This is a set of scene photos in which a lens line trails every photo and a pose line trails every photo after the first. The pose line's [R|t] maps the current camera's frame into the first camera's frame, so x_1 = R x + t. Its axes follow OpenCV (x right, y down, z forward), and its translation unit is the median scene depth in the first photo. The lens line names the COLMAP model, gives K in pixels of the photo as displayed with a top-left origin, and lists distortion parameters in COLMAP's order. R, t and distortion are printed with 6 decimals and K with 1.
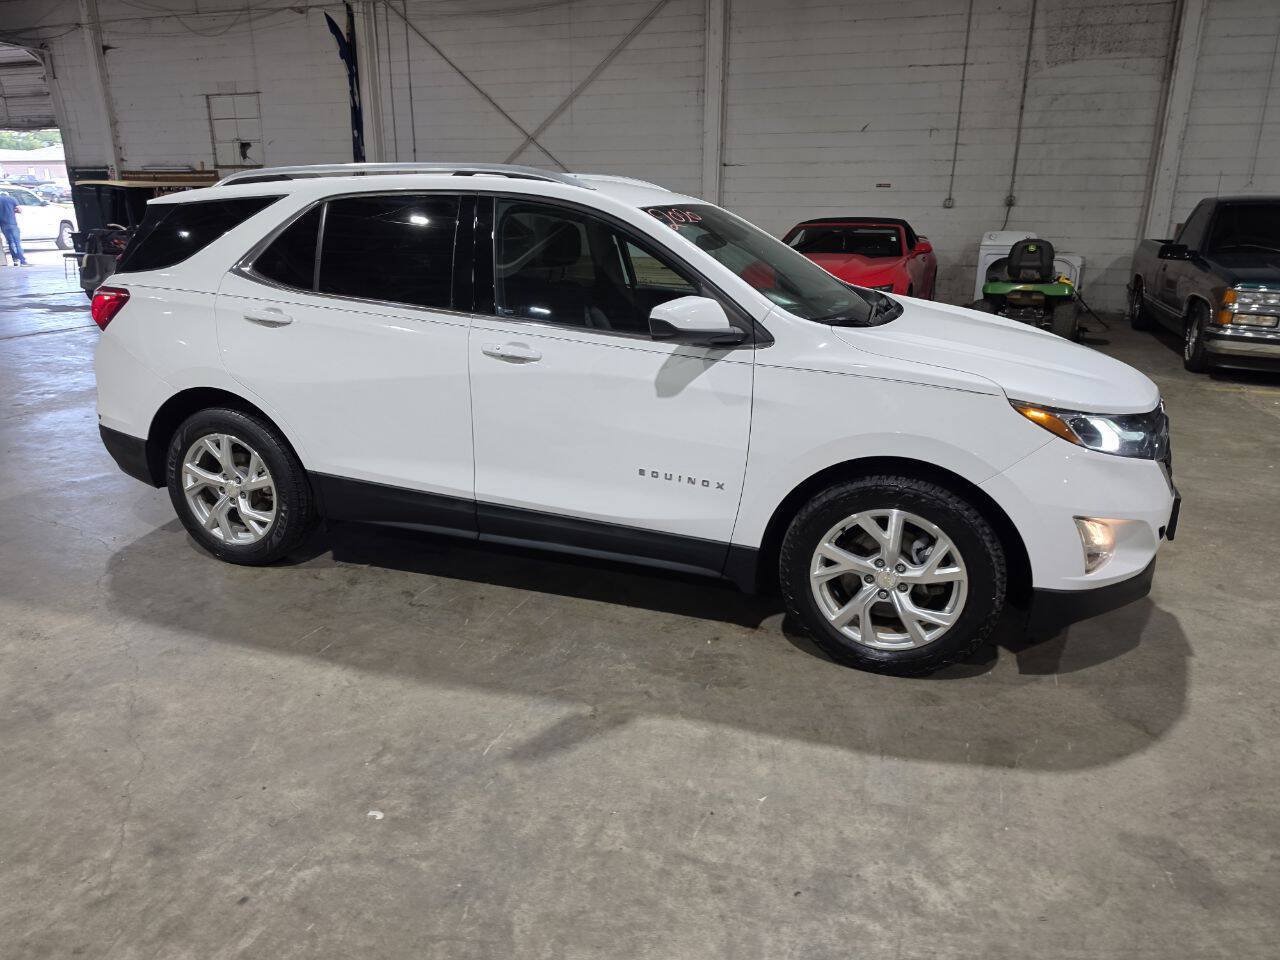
lens RADIAL K [[924.2, 0, 640.7], [0, 924.2, 463.8], [0, 0, 1]] dist [0.046047, -0.052593]
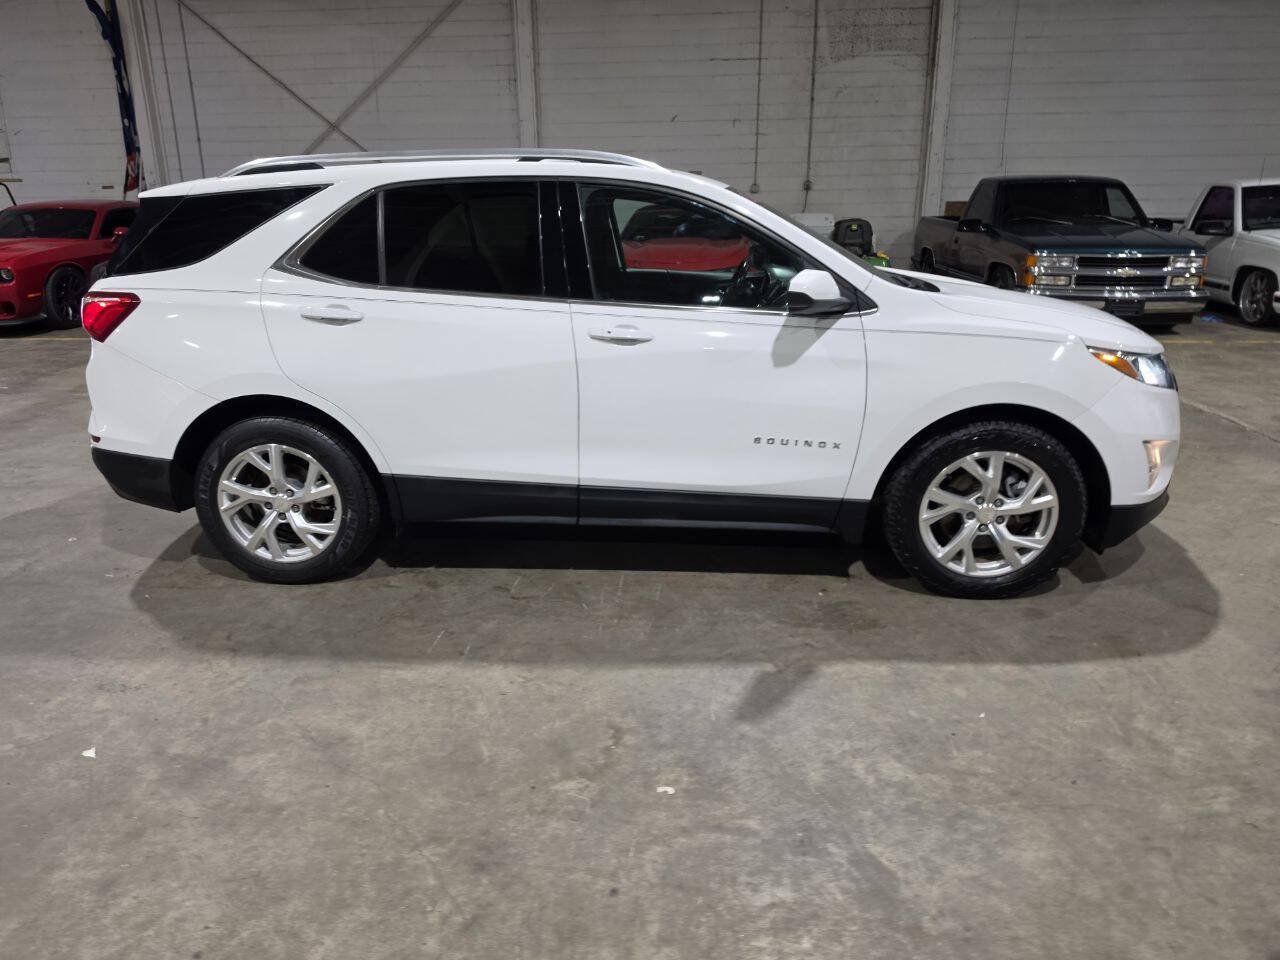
lens RADIAL K [[906.8, 0, 636.9], [0, 906.8, 462.1], [0, 0, 1]] dist [0.047712, -0.060374]
pose [[0.961949, -0.095251, 0.256088, -0.346489], [0.091876, 0.995453, 0.025138, -0.004421], [-0.257318, -0.000653, 0.966327, 0.031952]]
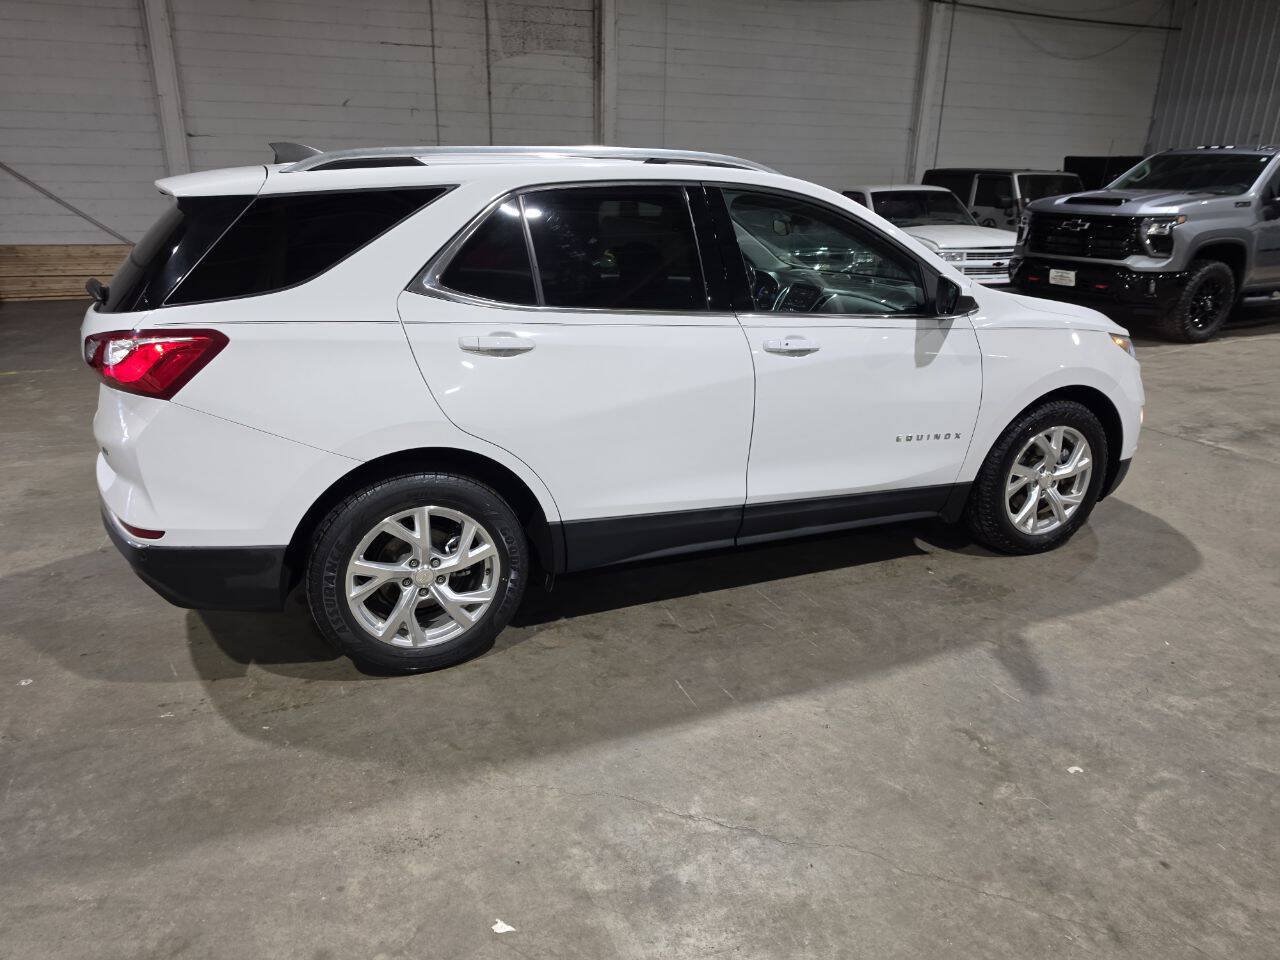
lens RADIAL K [[900.1, 0, 640.0], [0, 900.1, 480.0], [0, 0, 1]] dist [0.037887, -0.047845]
pose [[0.723294, -0.215897, 0.655922, -0.824123], [0.182672, 0.975852, 0.119766, -0.112433], [-0.665940, 0.033193, 0.745266, 0.348505]]
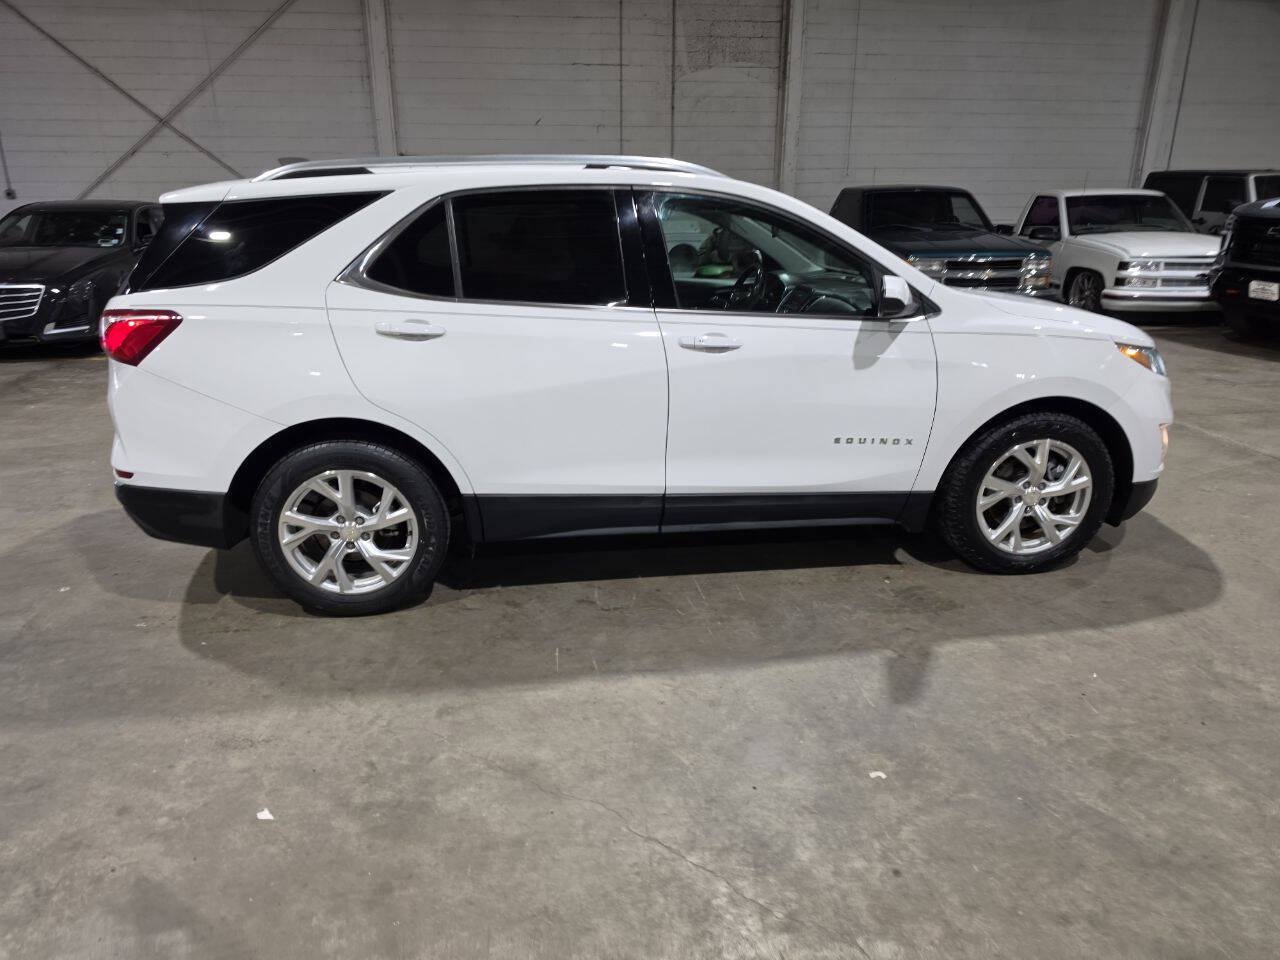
lens RADIAL K [[905.1, 0, 640.0], [0, 905.1, 480.0], [0, 0, 1]] dist [0.048378, -0.059223]
pose [[0.880500, -0.152289, 0.448918, -0.609097], [0.138371, 0.988318, 0.063875, -0.039941], [-0.453402, 0.005875, 0.891287, 0.124145]]
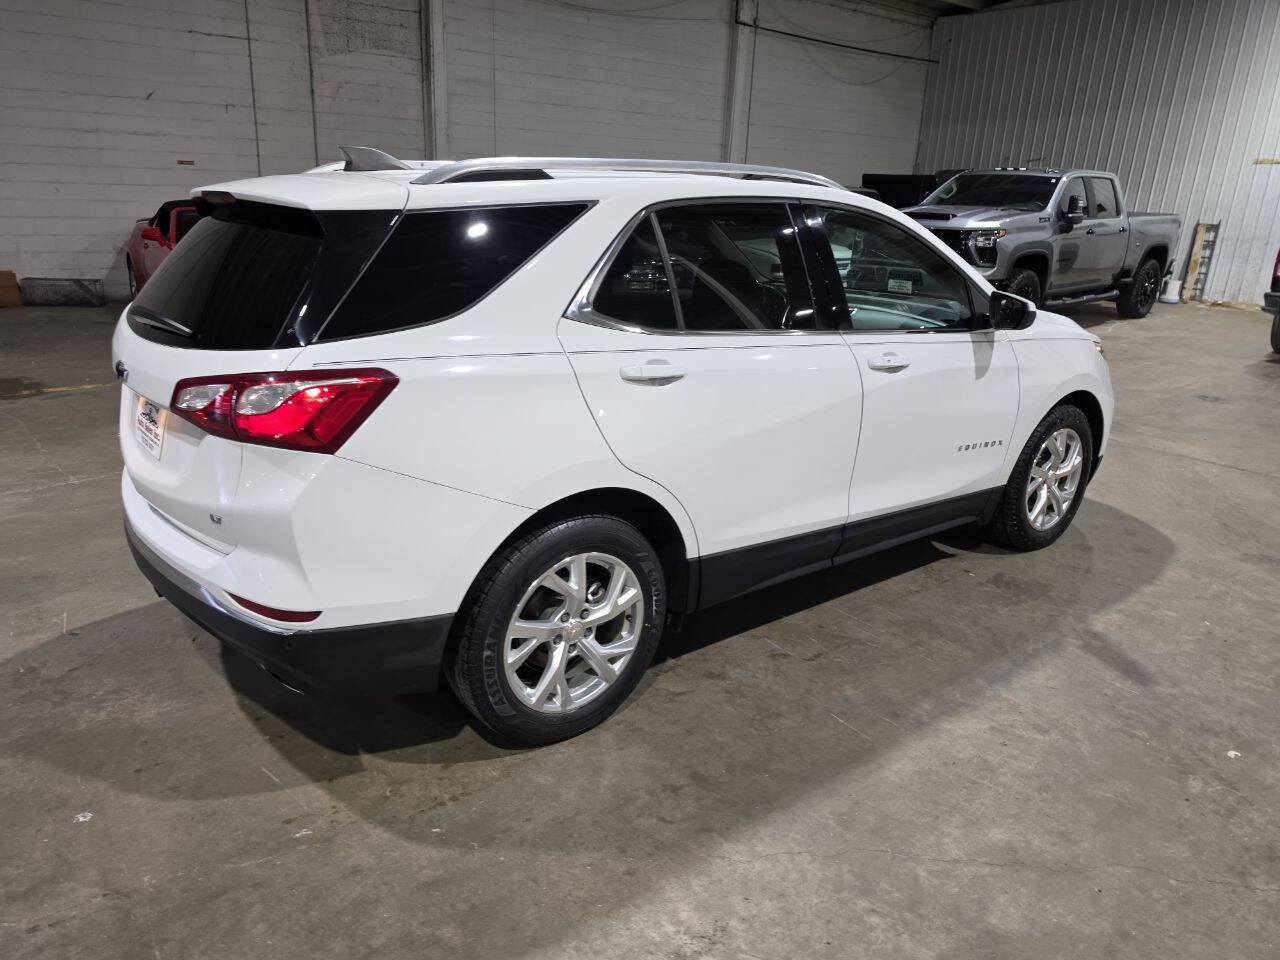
lens RADIAL K [[896.0, 0, 636.4], [0, 896.0, 461.2], [0, 0, 1]] dist [0.039453, -0.046450]
pose [[0.529646, -0.234423, 0.815181, -0.977465], [0.206805, 0.967738, 0.143927, -0.190349], [-0.822622, 0.092353, 0.561039, 0.614009]]
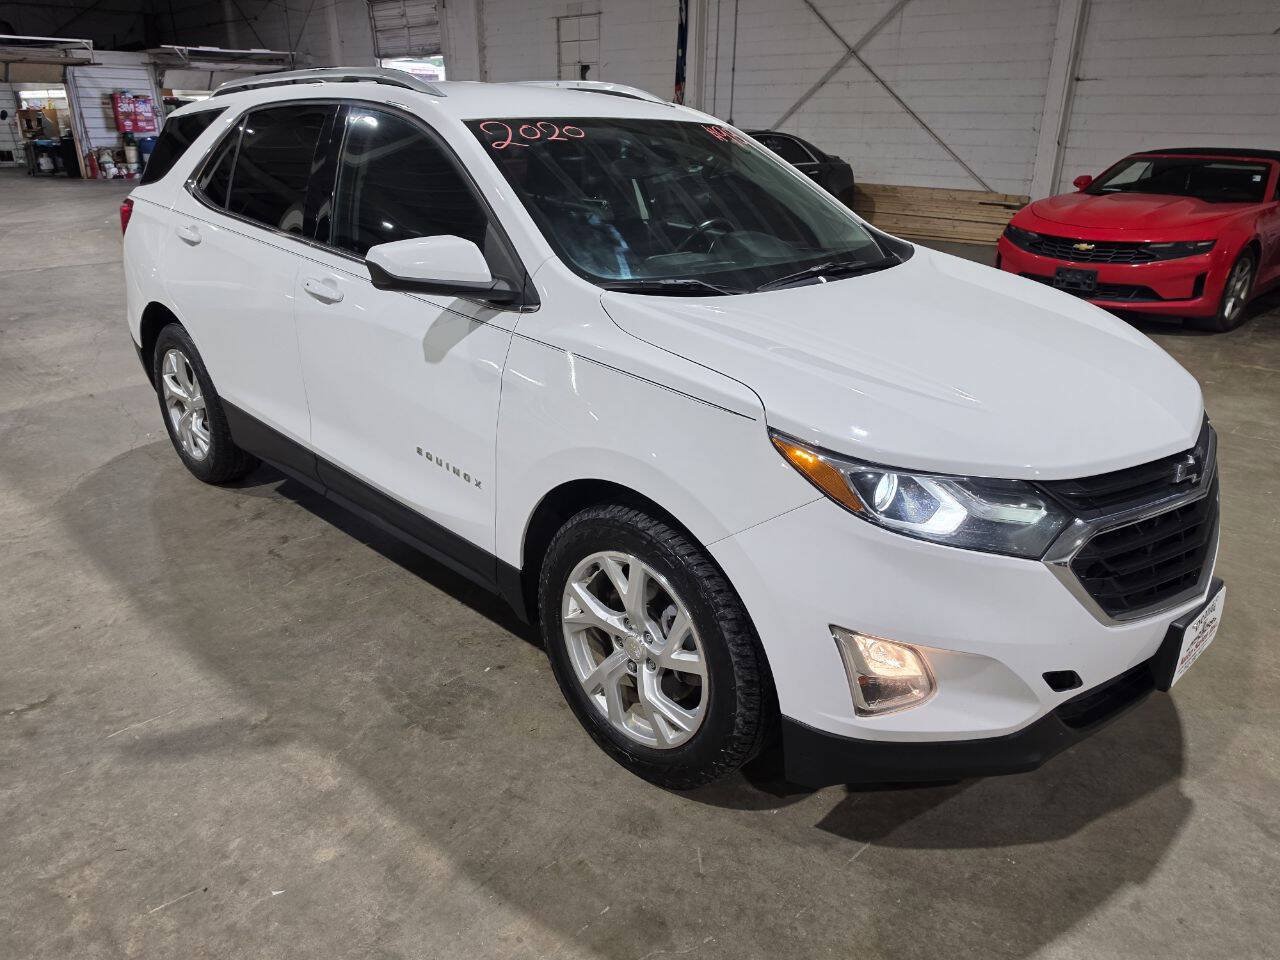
lens RADIAL K [[928.9, 0, 628.4], [0, 928.9, 469.8], [0, 0, 1]] dist [0.043885, -0.052577]
pose [[0.900297, 0.157658, -0.405721, 0.441026], [-0.126388, 0.986626, 0.102933, -0.072033], [0.416523, -0.041392, 0.908182, 0.282600]]
